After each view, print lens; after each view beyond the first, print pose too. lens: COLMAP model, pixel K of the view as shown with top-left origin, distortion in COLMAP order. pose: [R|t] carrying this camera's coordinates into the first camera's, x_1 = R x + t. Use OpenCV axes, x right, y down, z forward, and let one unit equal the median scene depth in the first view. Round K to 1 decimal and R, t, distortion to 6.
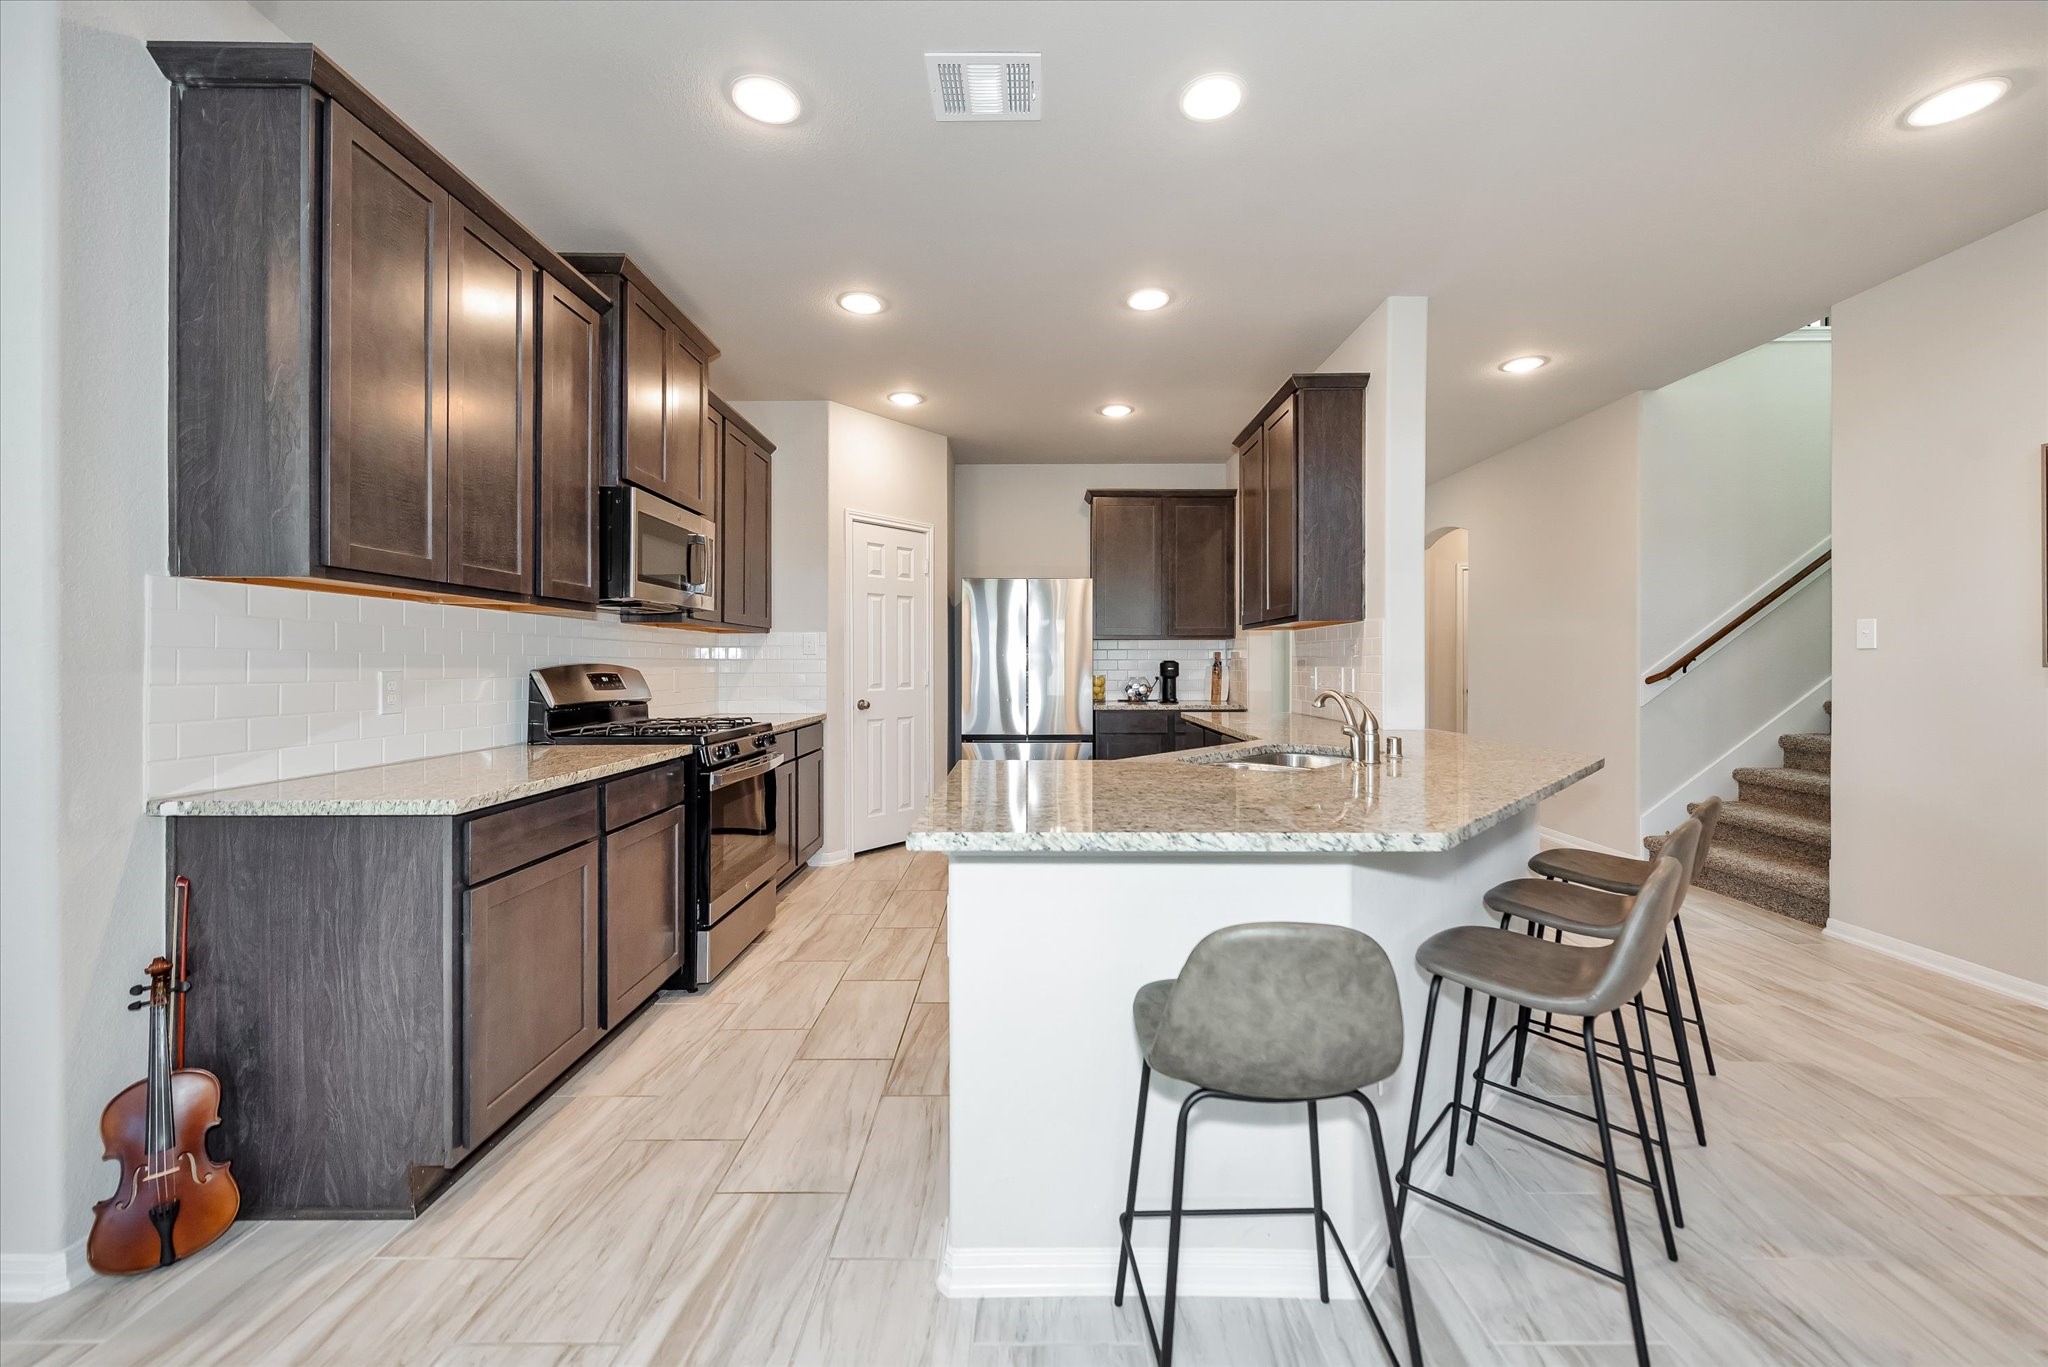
lens RADIAL K [[803.9, 0, 1035.7], [0, 803.9, 665.4], [0, 0, 1]] dist [0.010505, -0.001854]
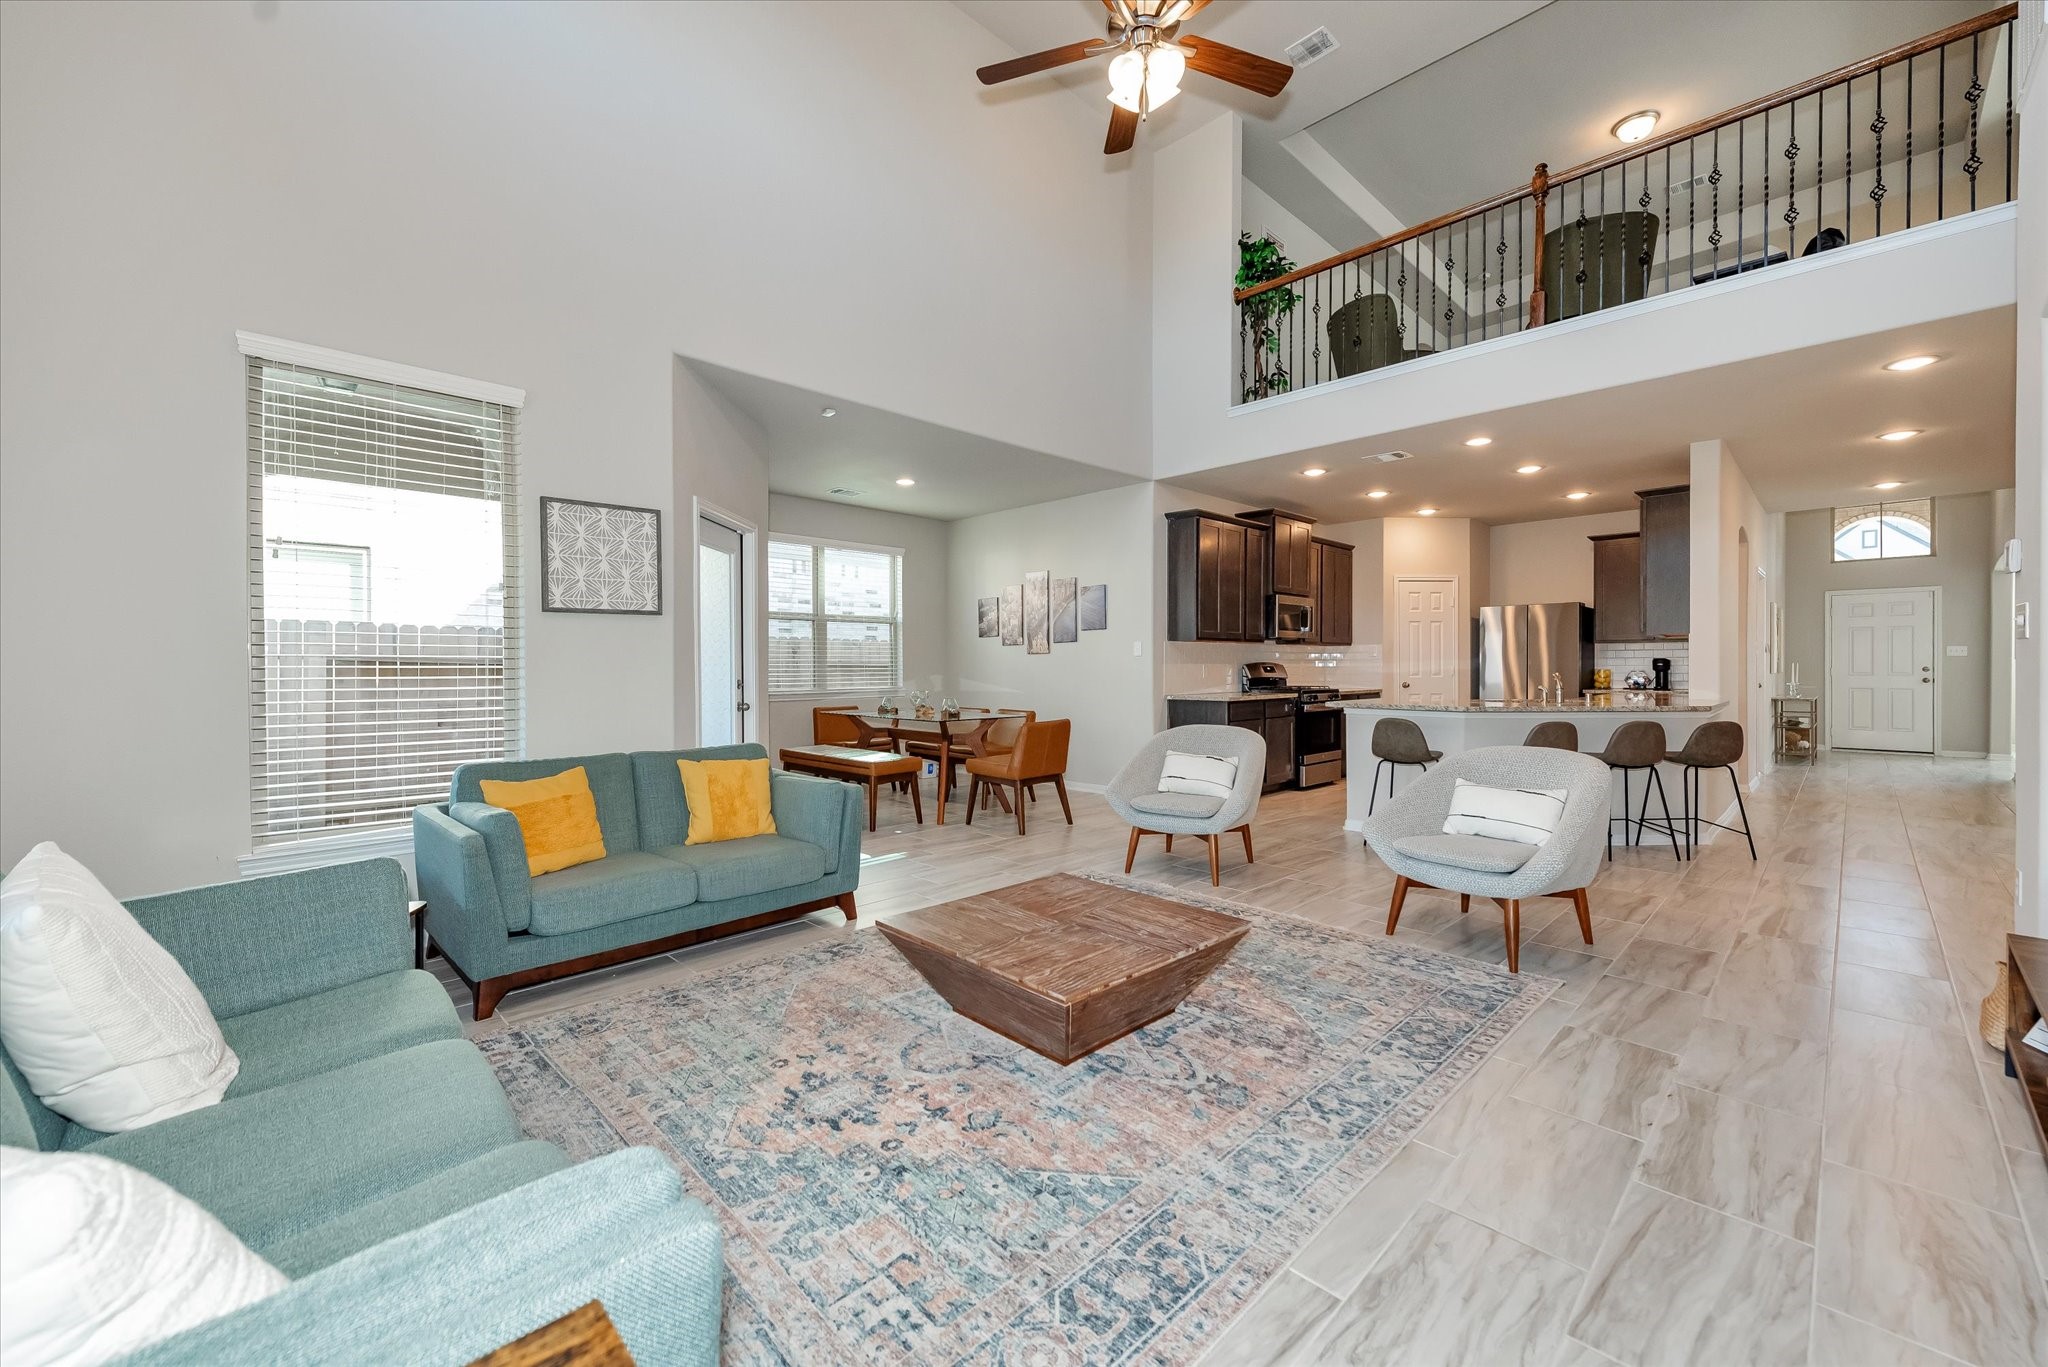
lens RADIAL K [[803.9, 0, 1036.6], [0, 803.9, 669.9], [0, 0, 1]] dist [0.010505, -0.001854]
pose [[0.699912, 0.002784, -0.714224, 0.614429], [0.001881, 0.999982, 0.005741, 0.004885], [0.714227, -0.005362, 0.699894, -1.038498]]
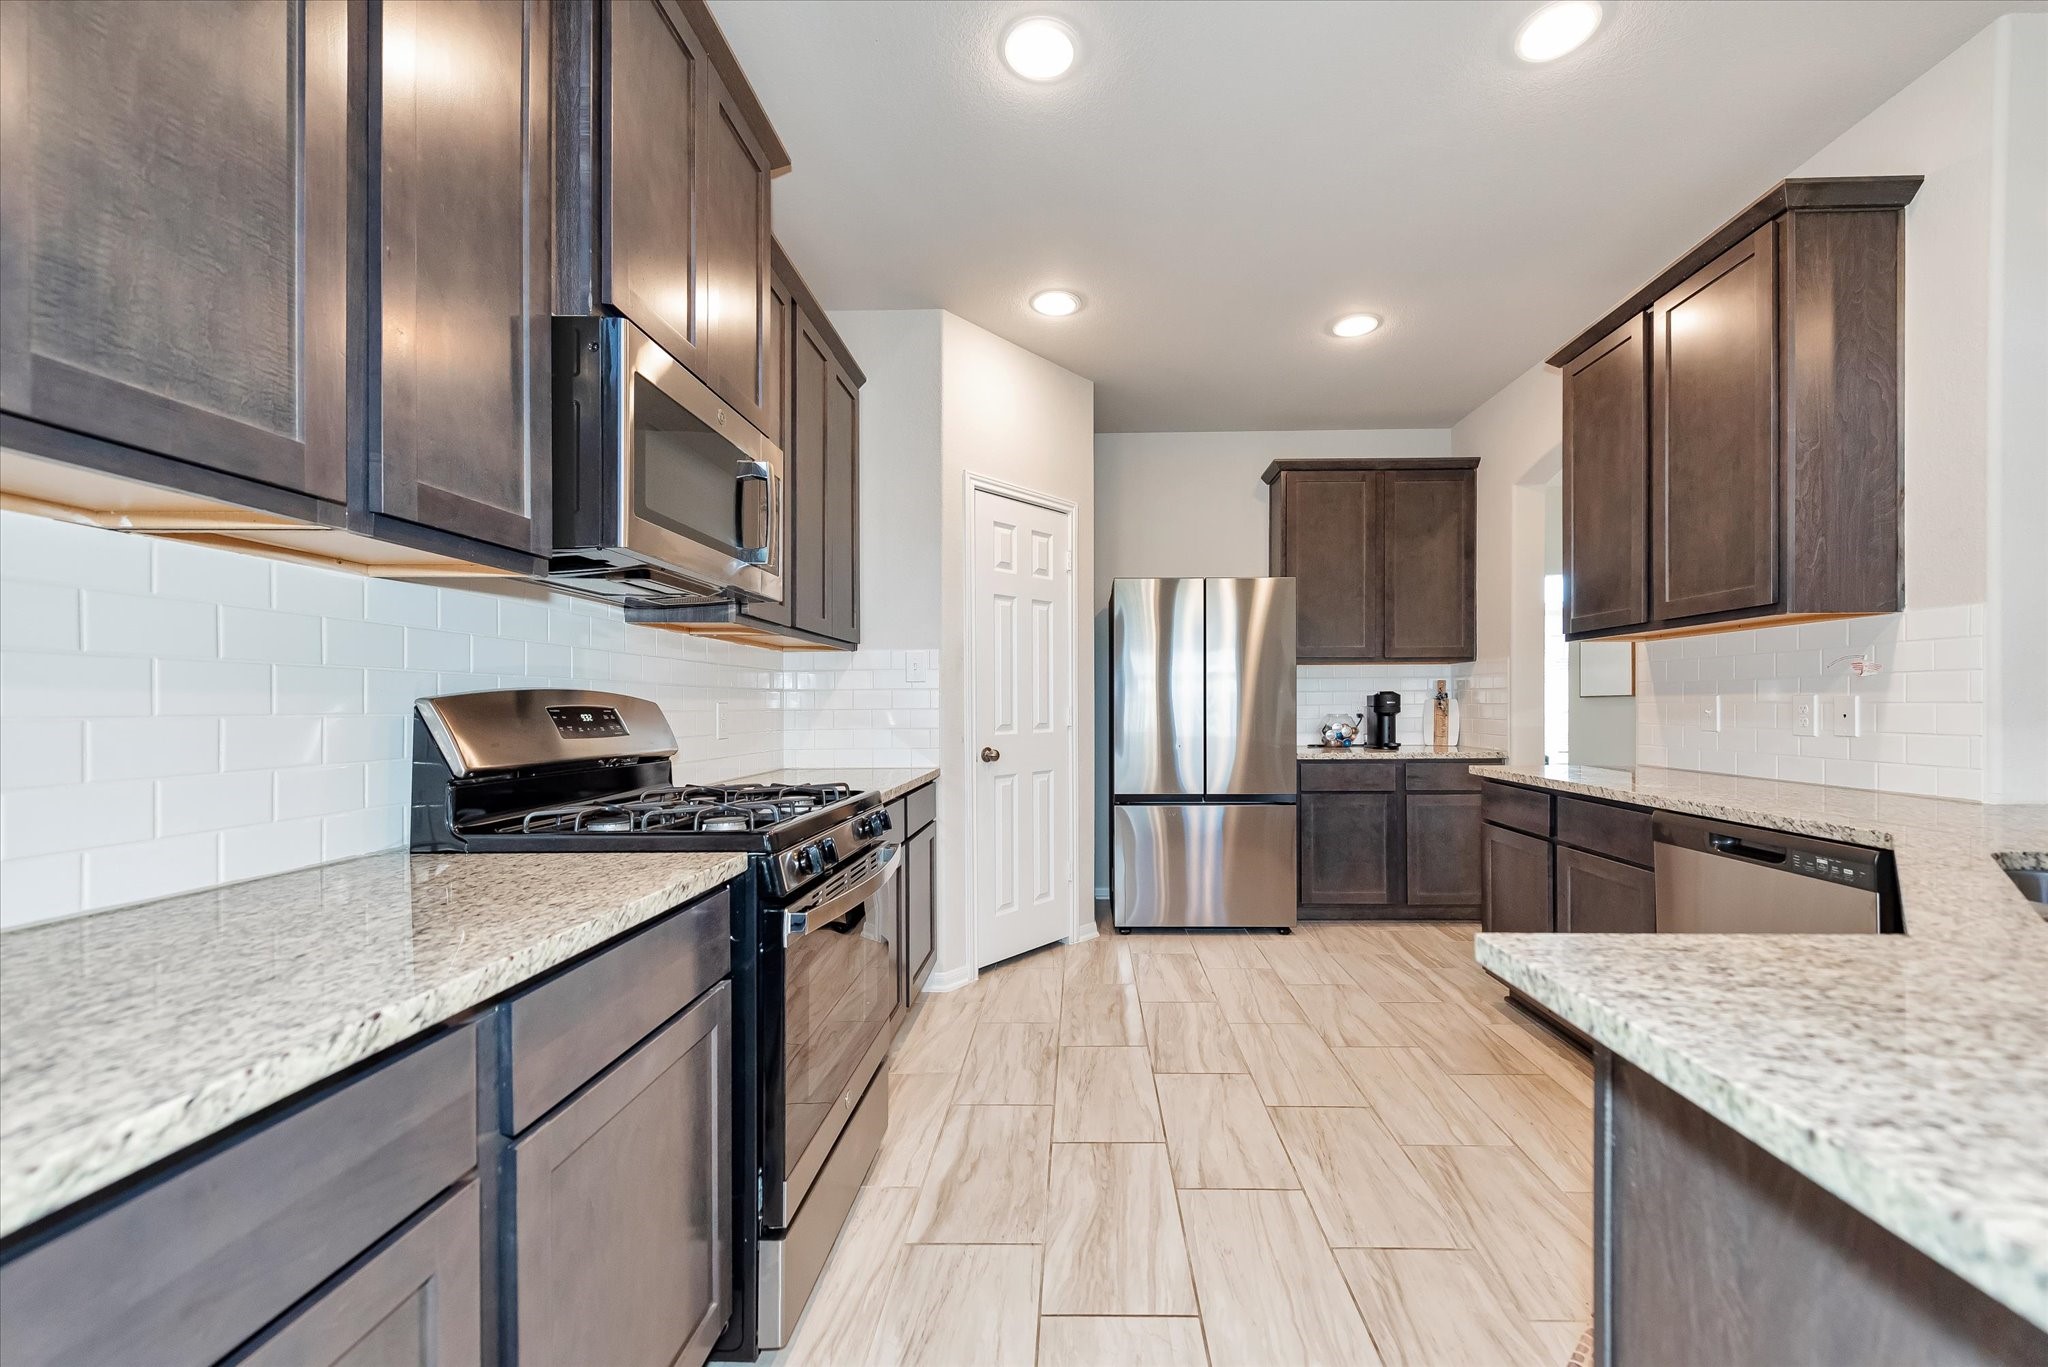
lens RADIAL K [[803.9, 0, 1072.6], [0, 803.9, 704.8], [0, 0, 1]] dist [0.010505, -0.001854]
pose [[0.999846, -0.004036, -0.017075, -0.168413], [0.004013, 0.999991, -0.001362, 0.008868], [0.017080, 0.001293, 0.999853, 0.393944]]
